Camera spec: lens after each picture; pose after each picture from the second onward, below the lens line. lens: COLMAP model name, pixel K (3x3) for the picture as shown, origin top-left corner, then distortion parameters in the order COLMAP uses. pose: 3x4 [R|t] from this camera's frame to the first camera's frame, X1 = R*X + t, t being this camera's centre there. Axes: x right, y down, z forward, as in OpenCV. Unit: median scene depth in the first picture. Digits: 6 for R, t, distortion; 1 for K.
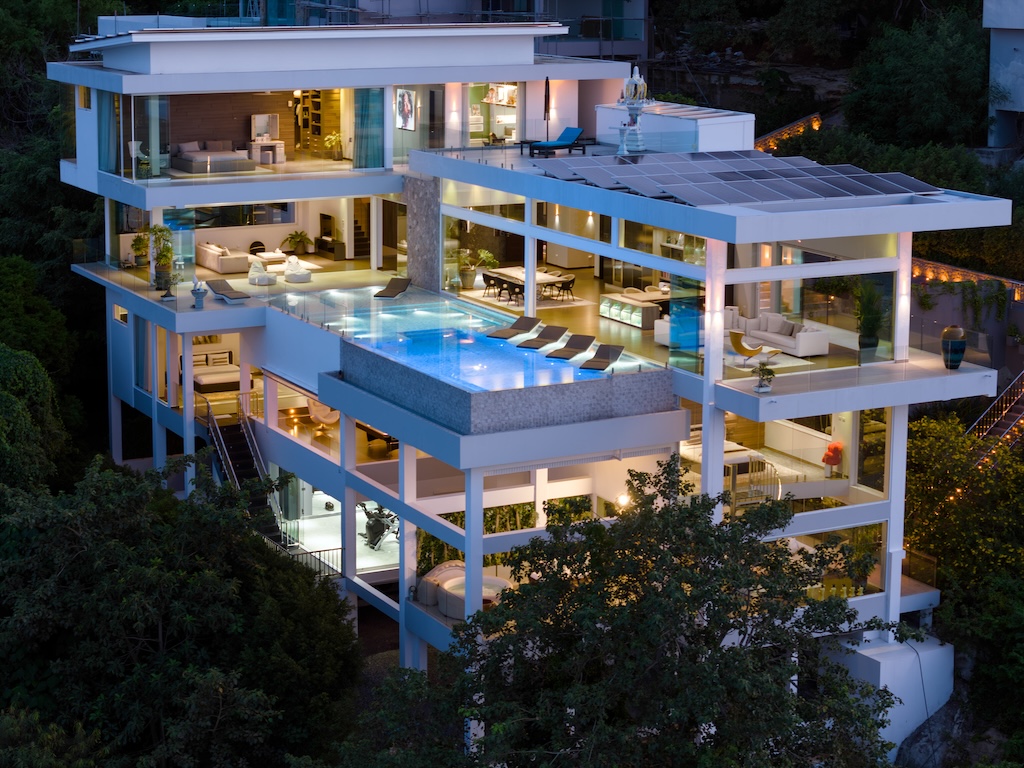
lens RADIAL K [[2106.0, 0, 512.0], [0, 2106.0, 384.0], [0, 0, 1]] dist [-0.088428, -0.093359]
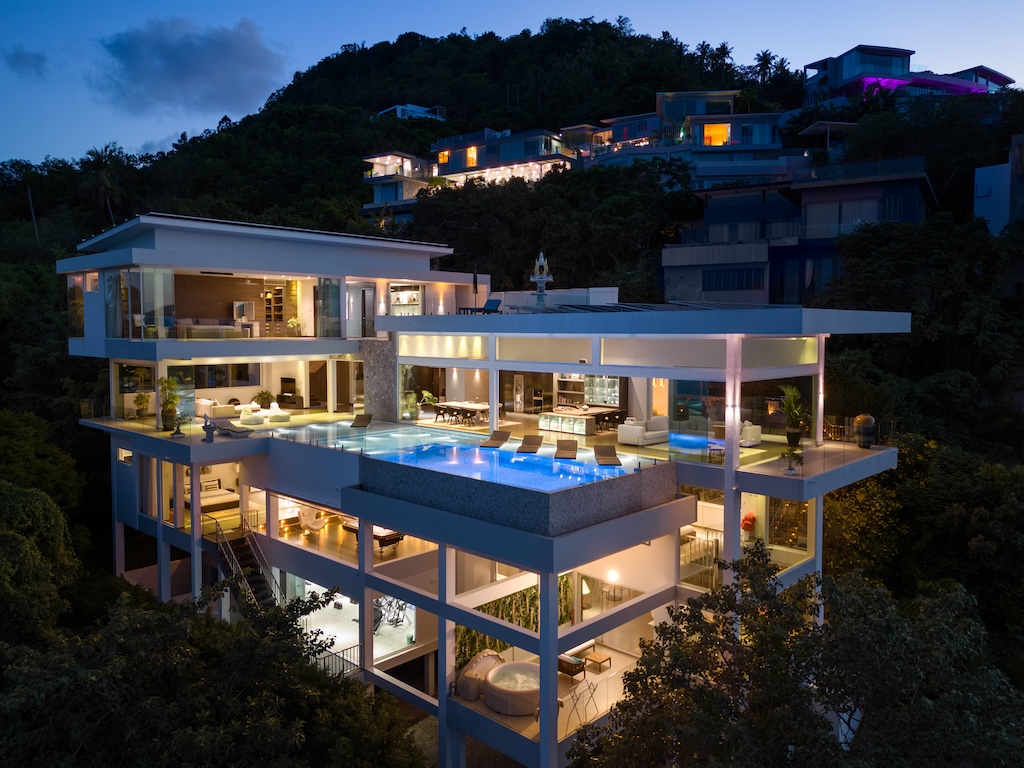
lens RADIAL K [[767.9, 0, 512.0], [0, 767.9, 384.0], [0, 0, 1]] dist [0.077864, -0.075186]
pose [[0.949906, -0.029847, 0.311106, -0.124530], [0.070424, 0.990270, -0.120023, -0.003859], [-0.304497, 0.135920, 0.942766, 0.545520]]
